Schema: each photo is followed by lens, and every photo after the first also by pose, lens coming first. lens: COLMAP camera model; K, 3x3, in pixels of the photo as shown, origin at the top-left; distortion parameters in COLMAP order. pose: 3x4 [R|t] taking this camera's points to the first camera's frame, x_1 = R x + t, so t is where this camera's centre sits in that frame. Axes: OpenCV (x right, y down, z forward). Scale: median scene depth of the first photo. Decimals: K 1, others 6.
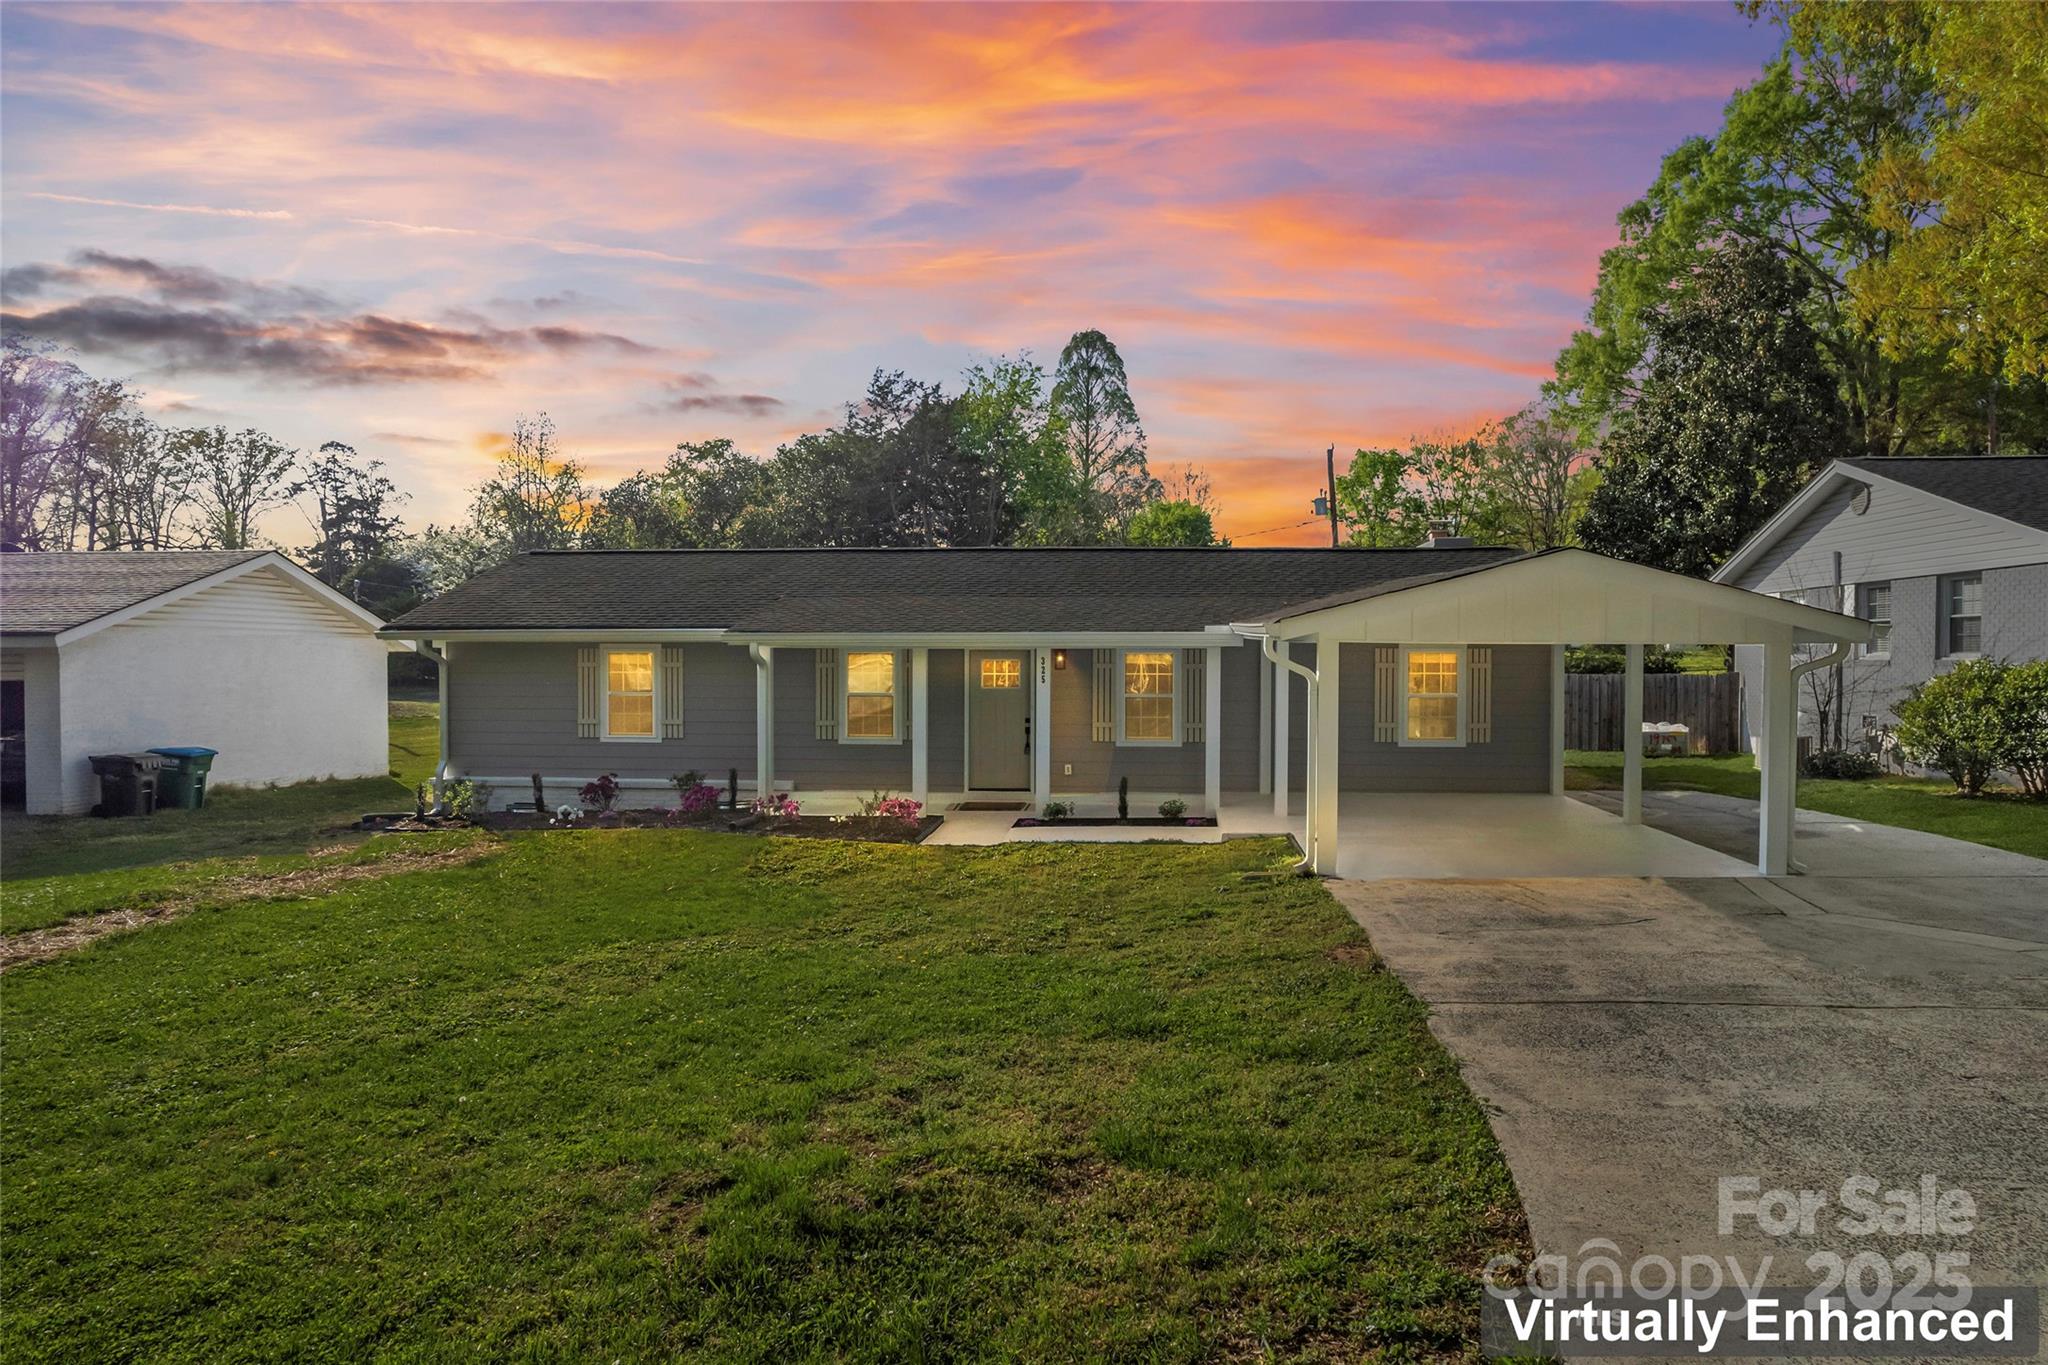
lens RADIAL K [[1323.0, 0, 1036.7], [0, 1323.0, 685.7], [0, 0, 1]] dist [-0.054626, 0.048116]
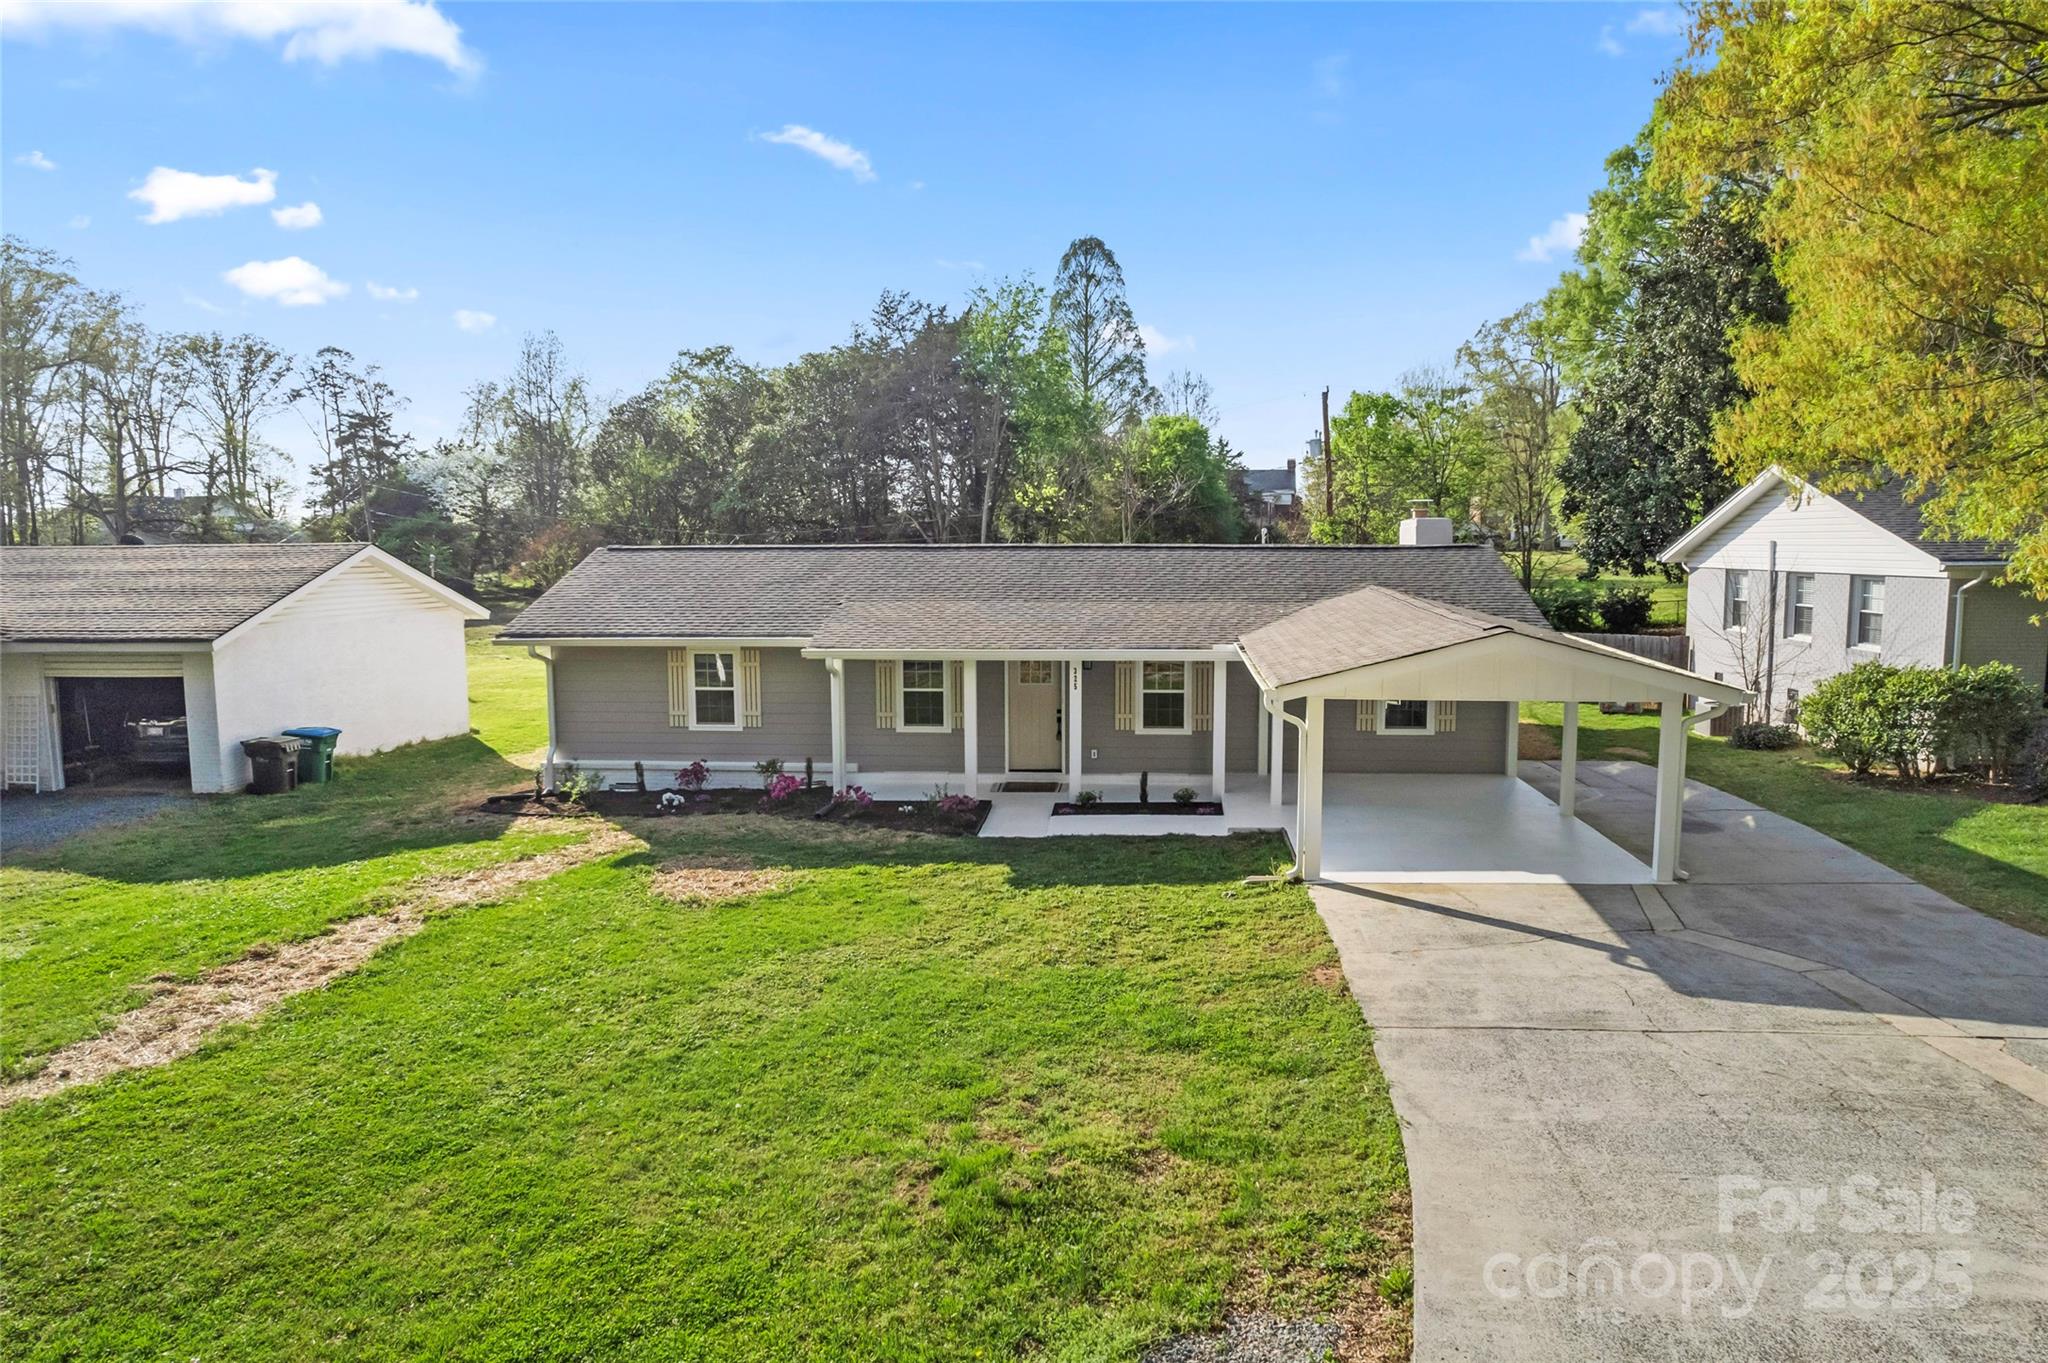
lens RADIAL K [[1323.0, 0, 1037.3], [0, 1323.0, 685.0], [0, 0, 1]] dist [-0.054626, 0.048116]
pose [[0.999969, -0.006806, 0.004037, -0.026632], [0.006432, 0.996240, 0.086402, -0.084573], [-0.004610, -0.086373, 0.996252, -0.135164]]
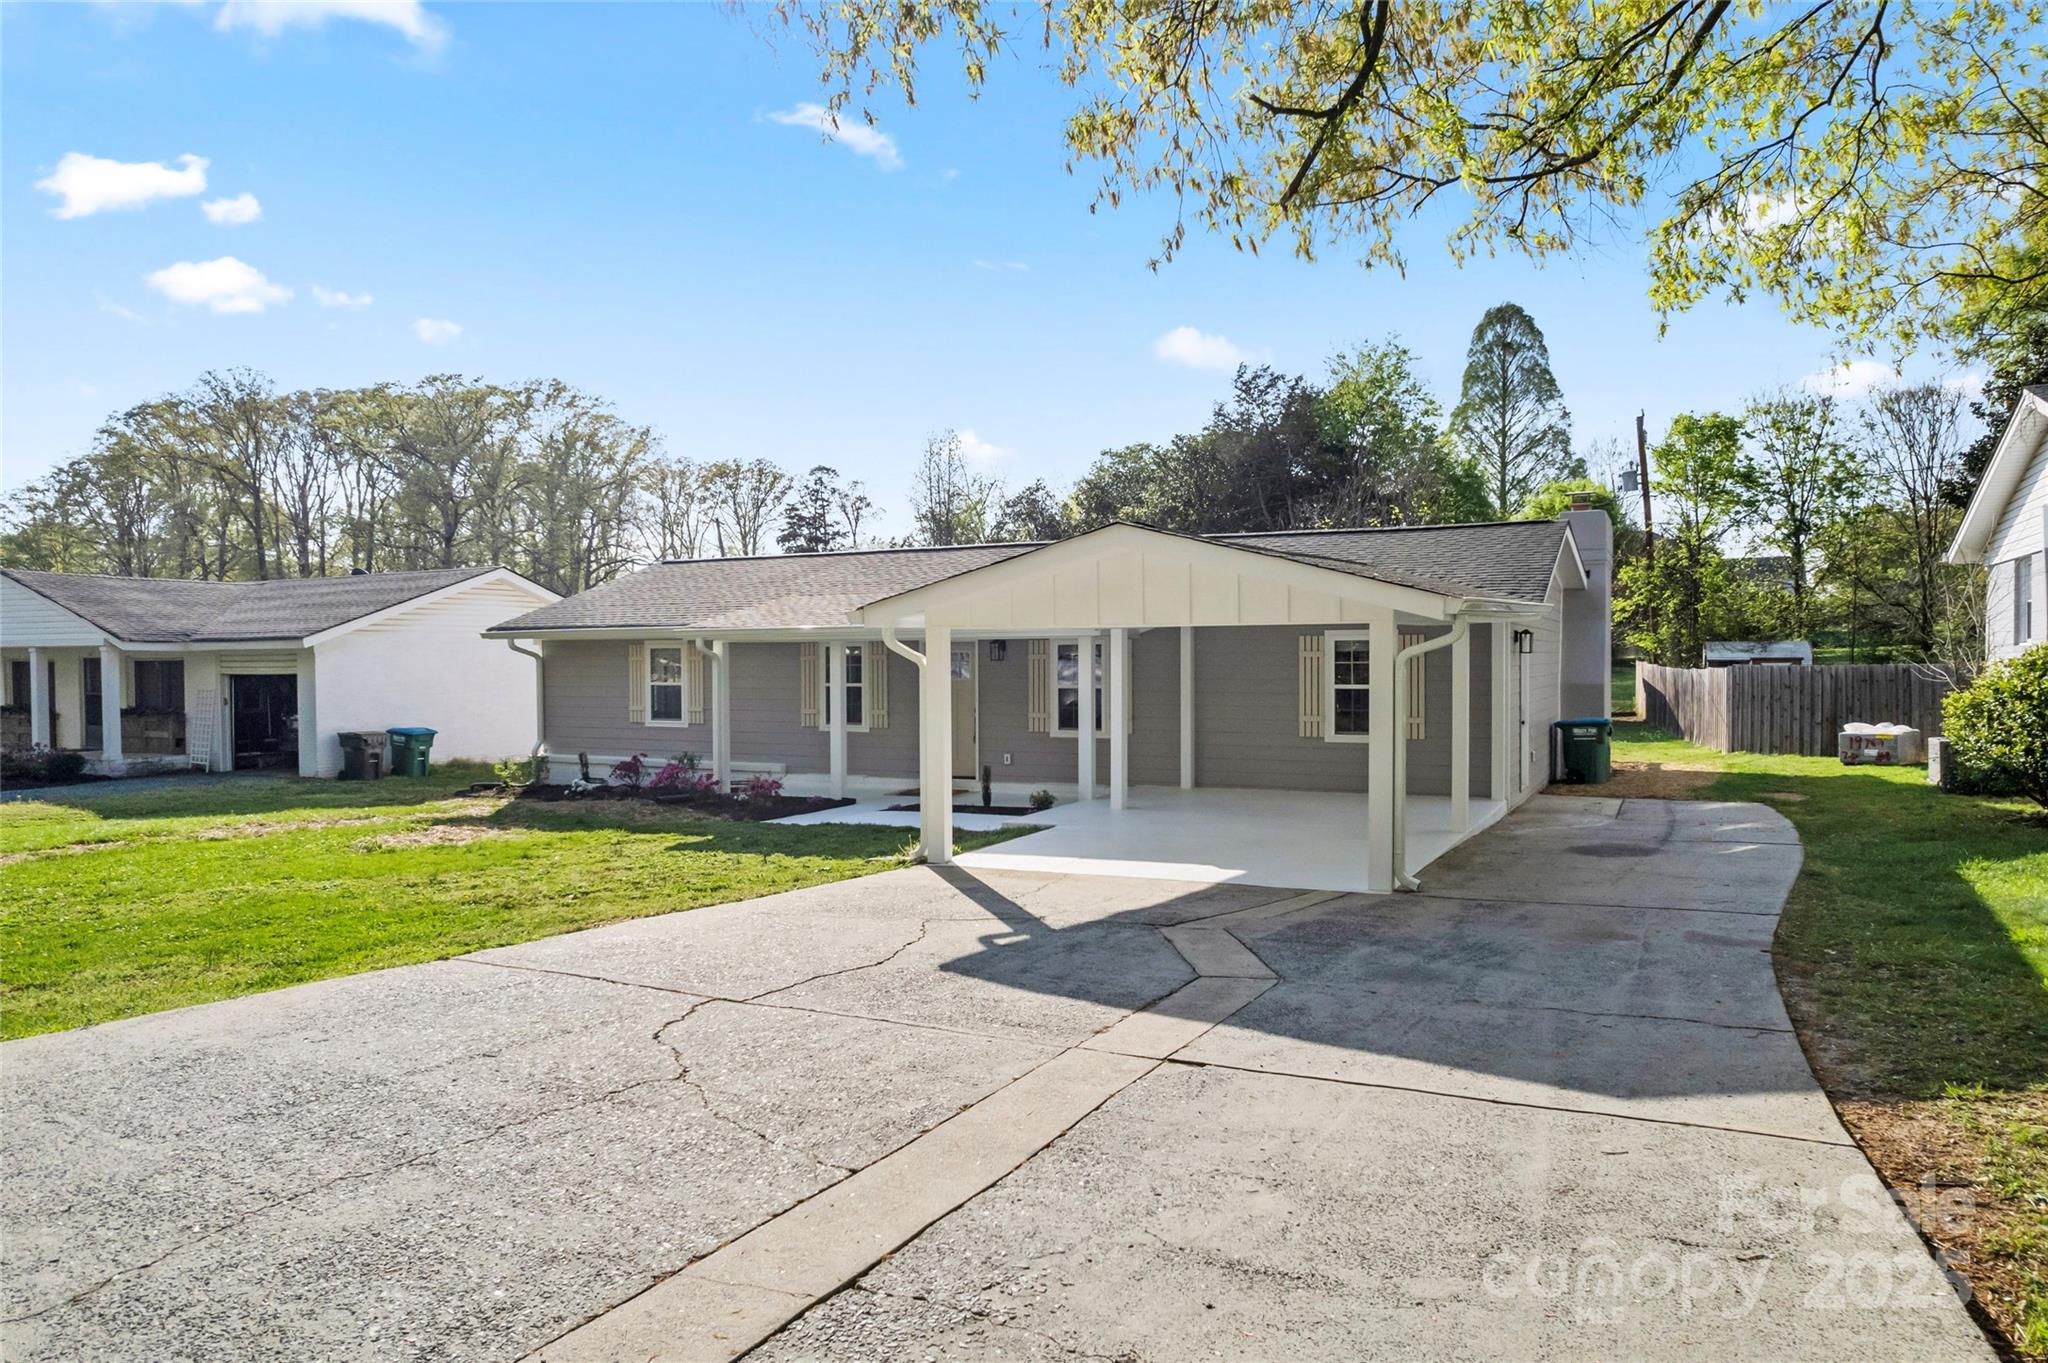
lens RADIAL K [[1323.0, 0, 1037.7], [0, 1323.0, 674.1], [0, 0, 1]] dist [-0.054626, 0.048116]
pose [[0.931289, -0.001121, -0.364280, 0.356393], [-0.001652, 0.999972, -0.007301, 0.005088], [0.364278, 0.007401, 0.931261, 0.057492]]
